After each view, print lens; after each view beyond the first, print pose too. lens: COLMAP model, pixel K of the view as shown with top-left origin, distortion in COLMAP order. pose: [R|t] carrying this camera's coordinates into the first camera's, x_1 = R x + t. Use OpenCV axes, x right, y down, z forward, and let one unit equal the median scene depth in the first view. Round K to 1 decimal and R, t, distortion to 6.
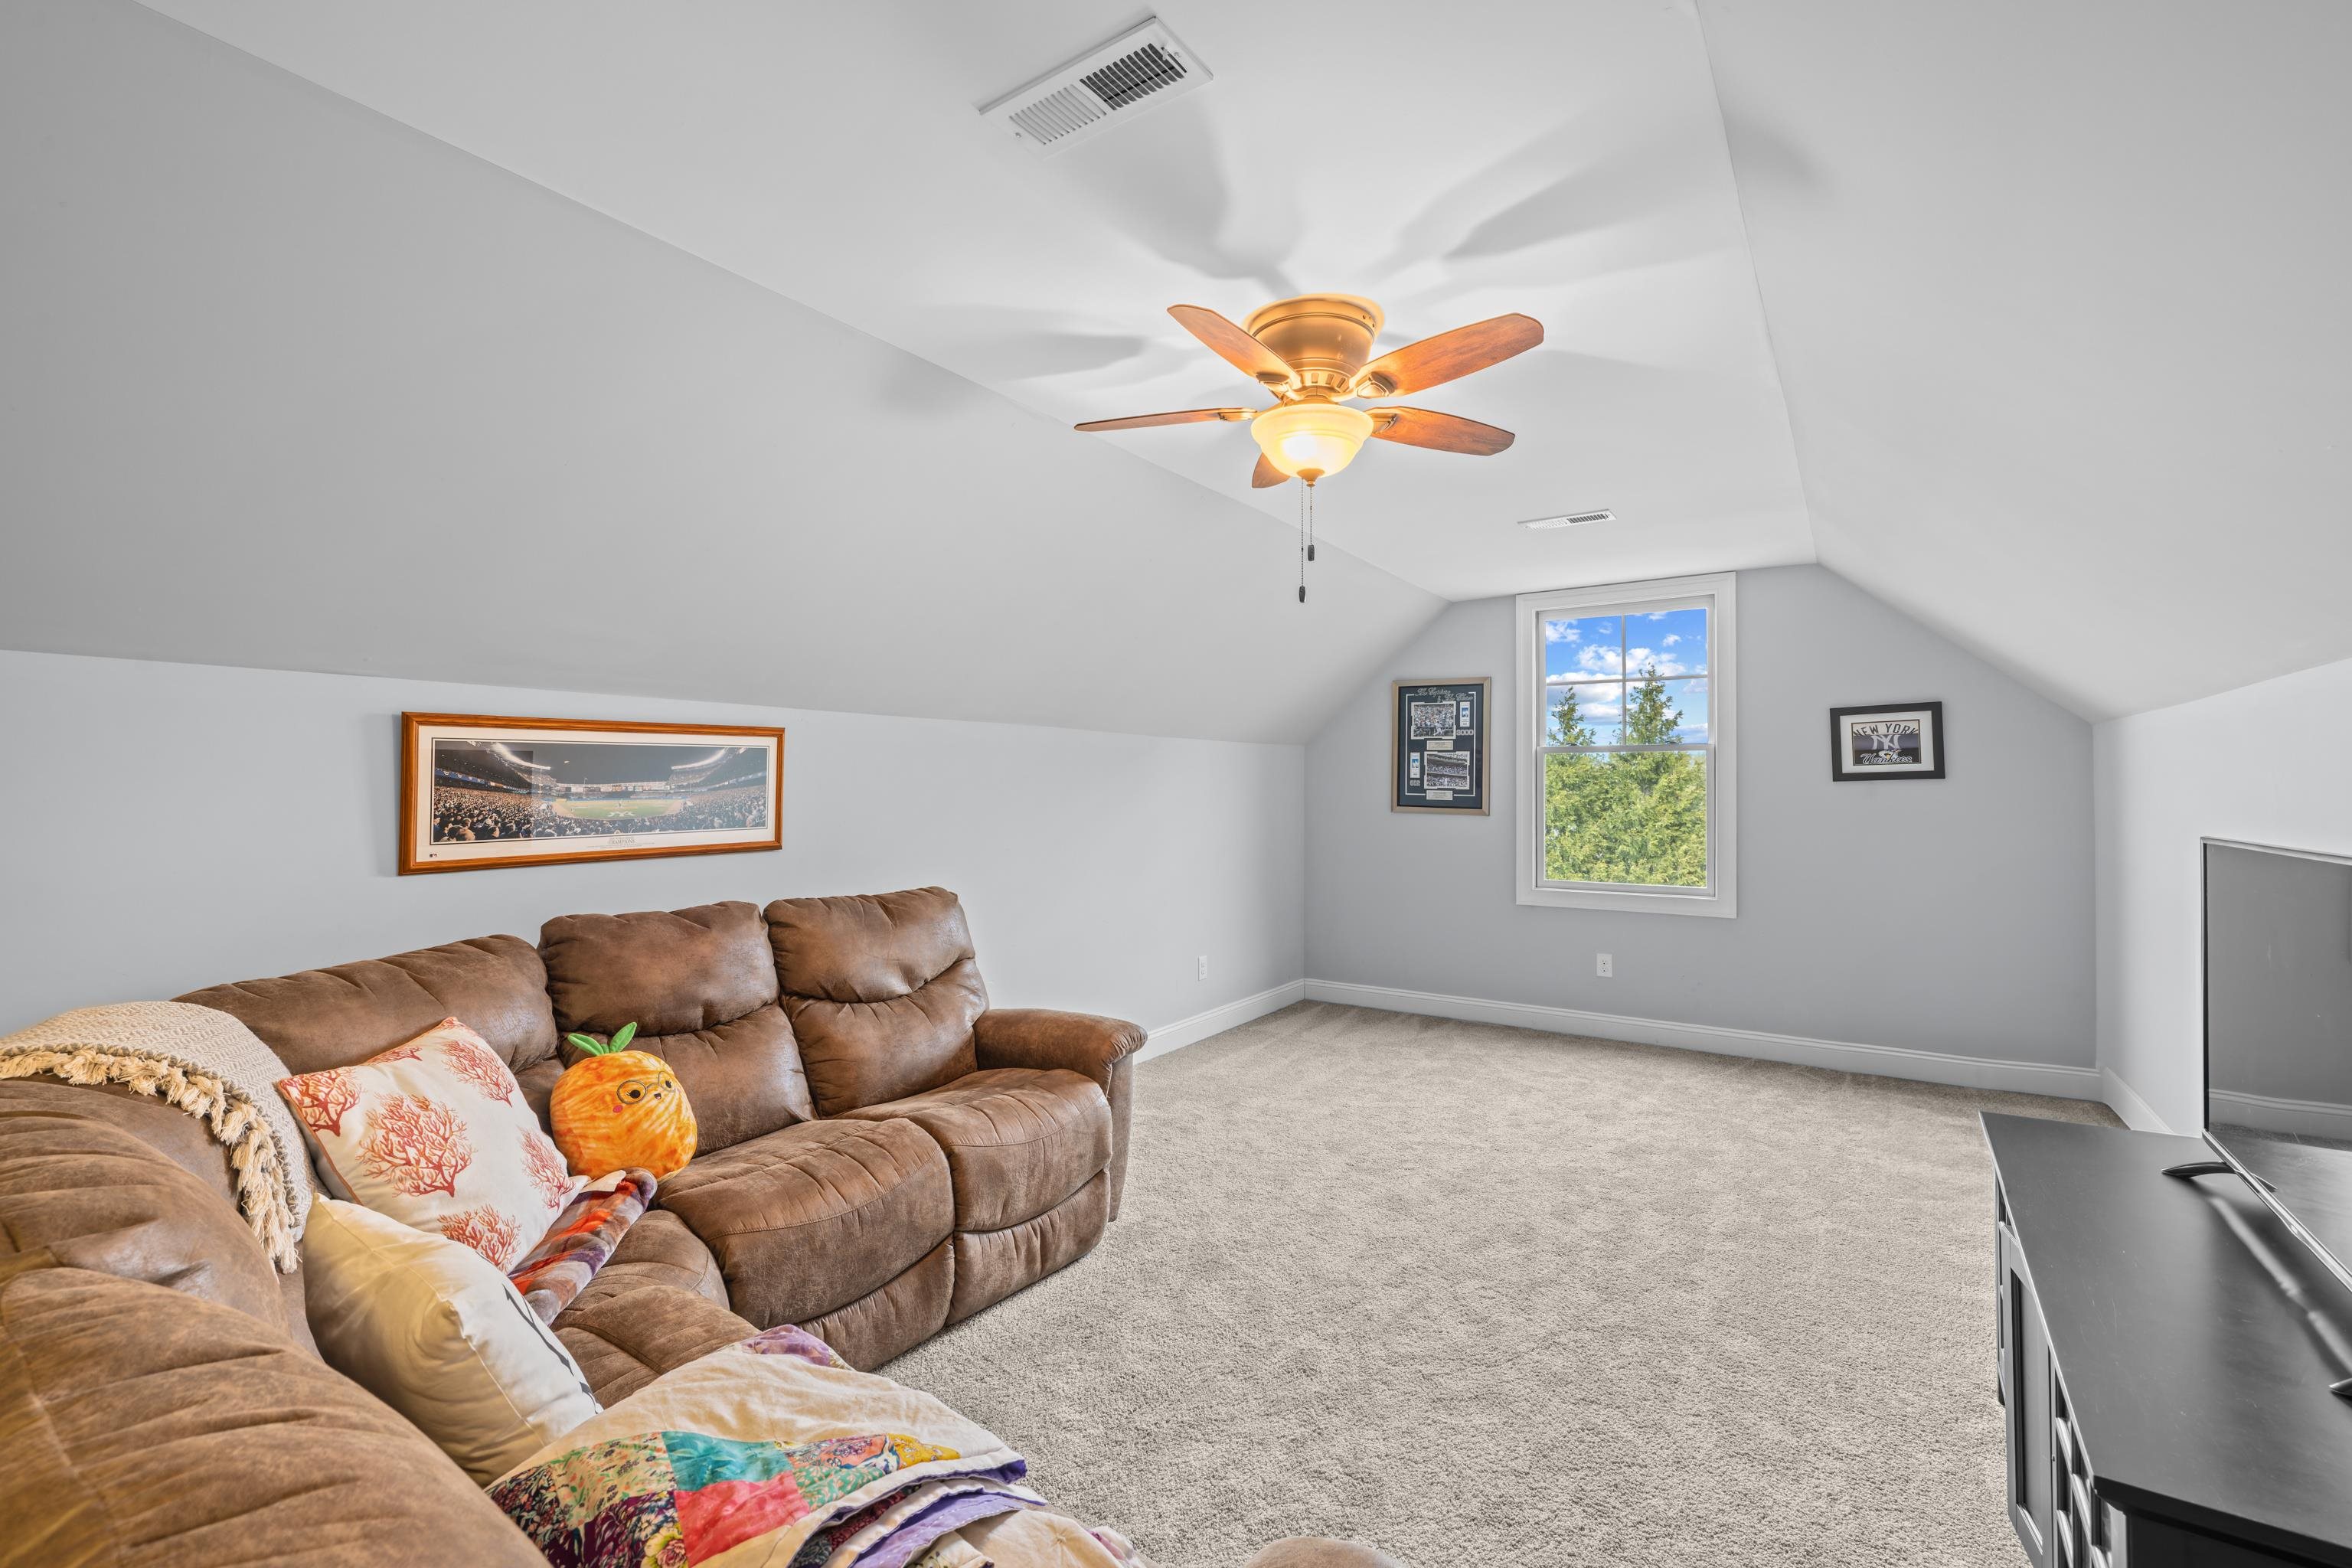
lens RADIAL K [[996.8, 0, 1180.5], [0, 996.8, 783.2], [0, 0, 1]] dist [0.002188, 0.000320]
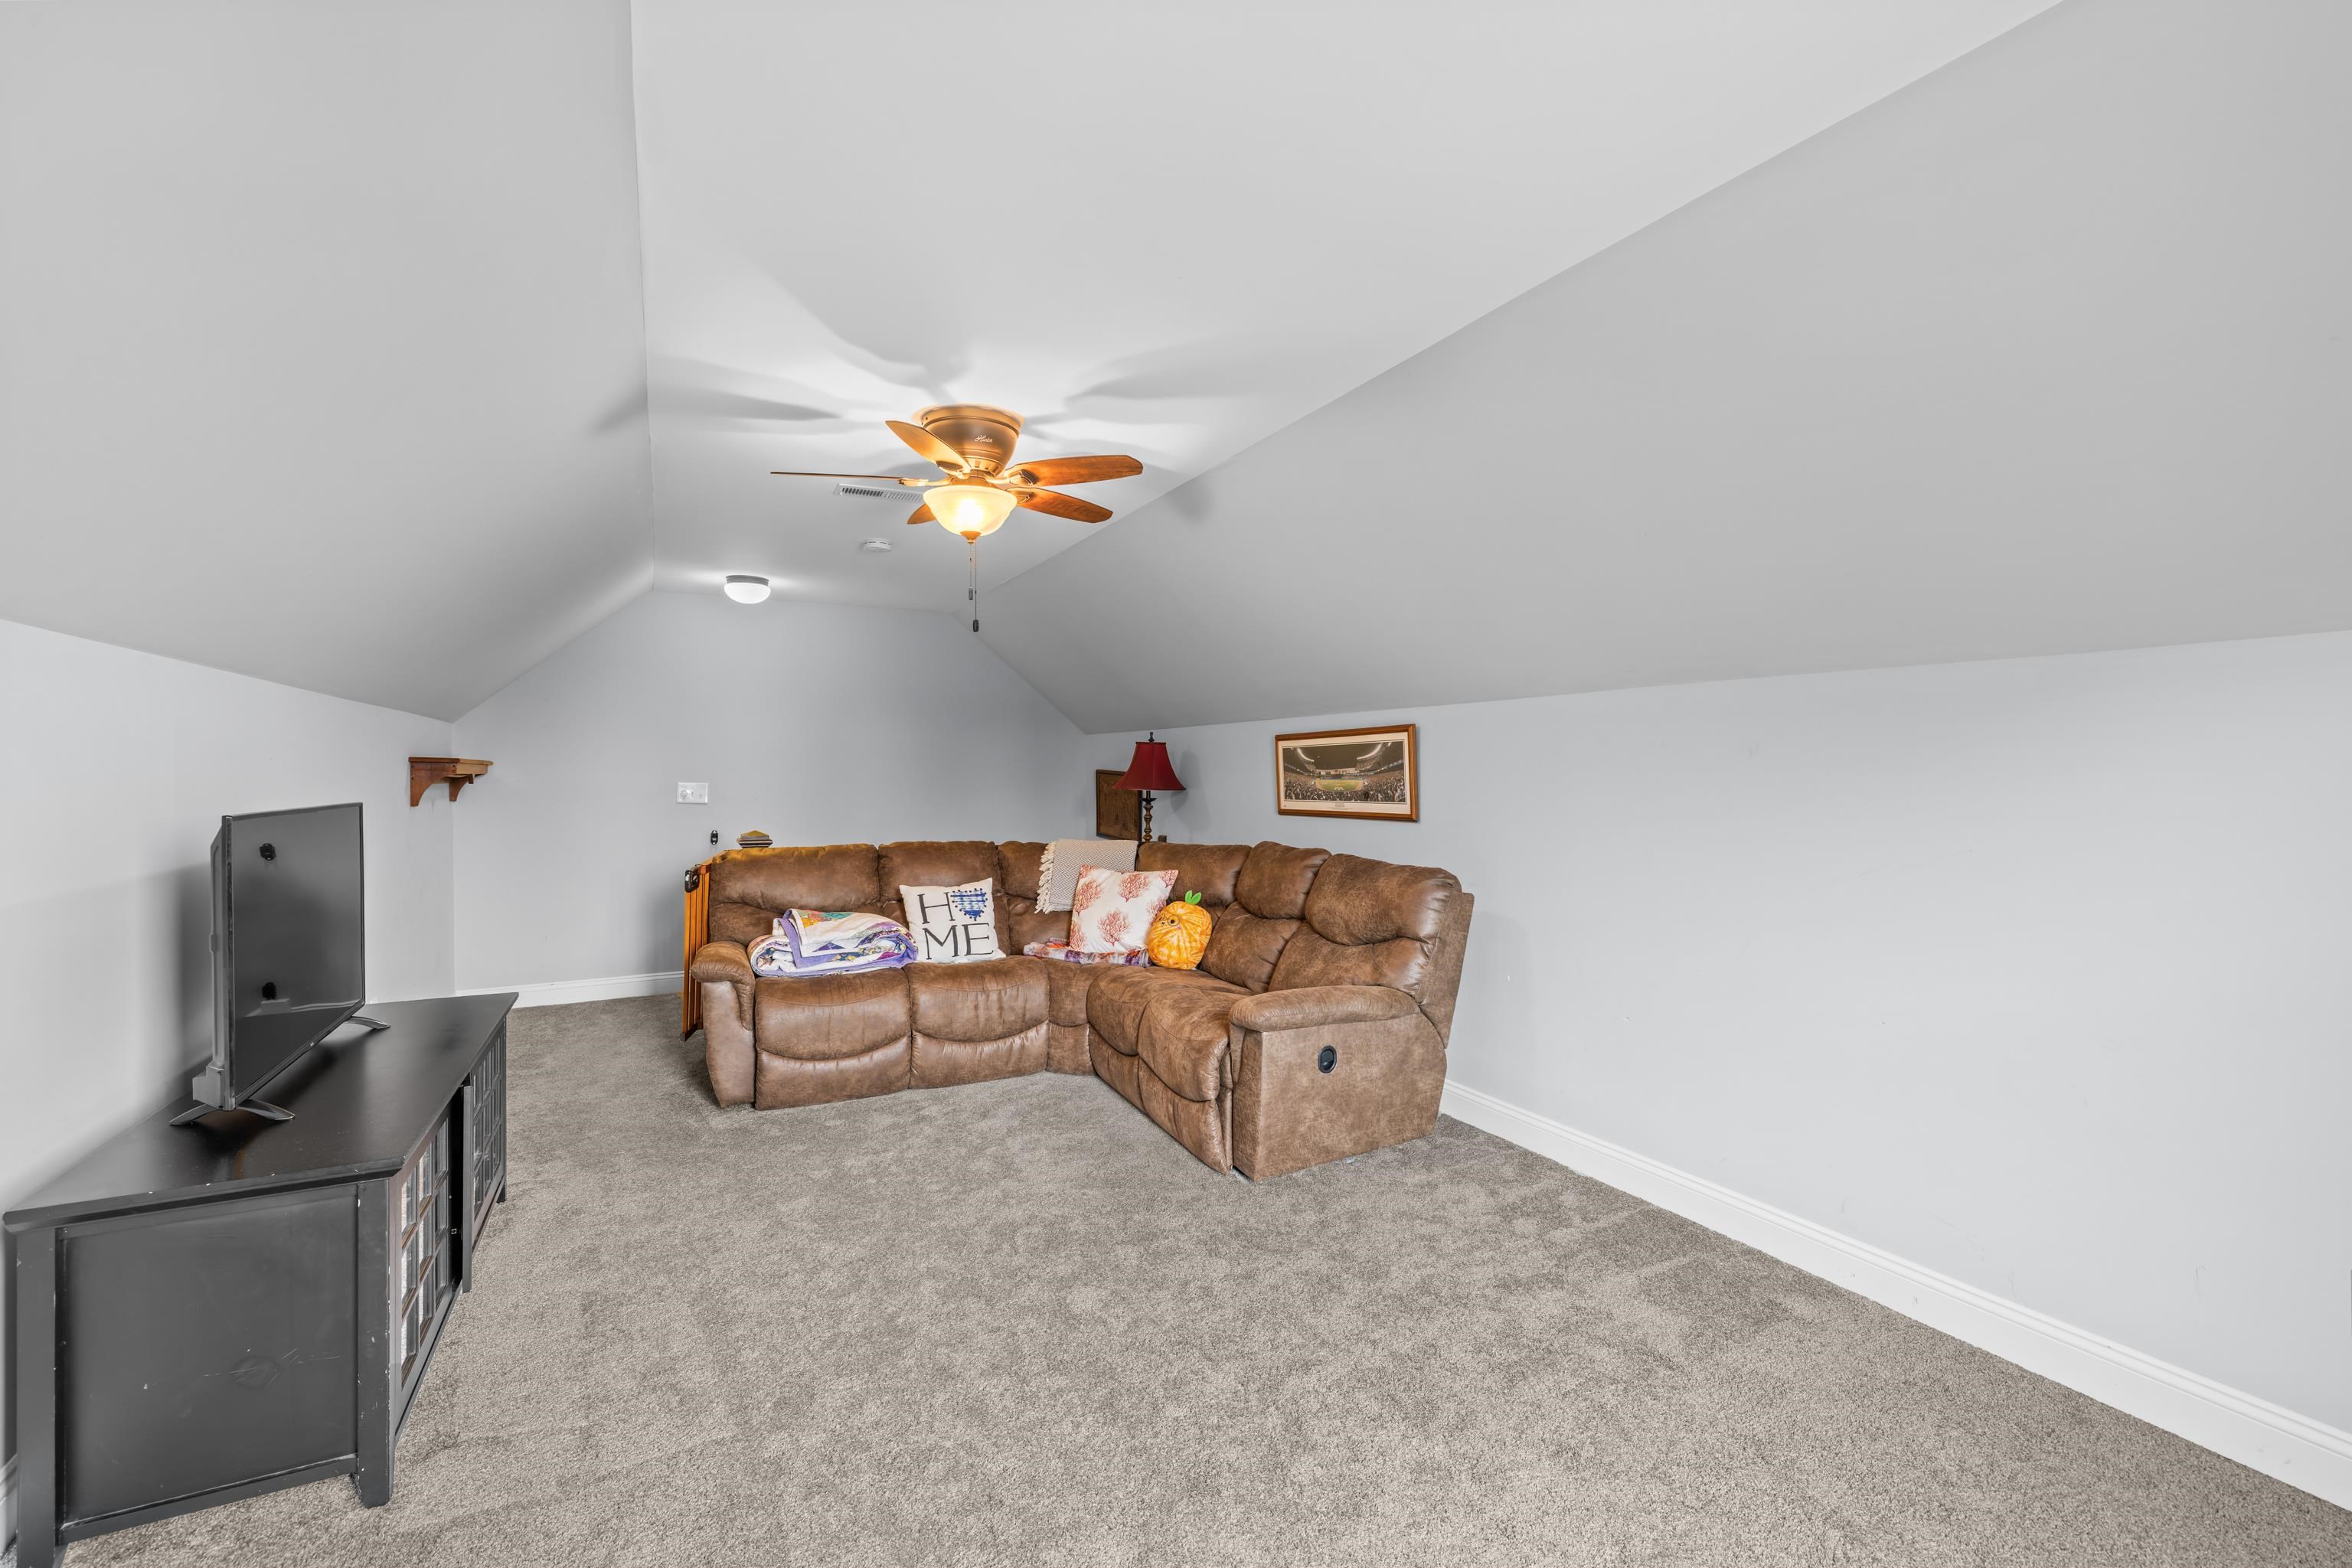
lens RADIAL K [[996.8, 0, 1177.5], [0, 996.8, 774.1], [0, 0, 1]] dist [0.002188, 0.000320]
pose [[-0.486800, 0.009192, -0.873465, 0.921701], [0.010802, 0.999932, 0.004503, -0.002068], [0.873447, -0.007243, -0.486866, 1.507867]]
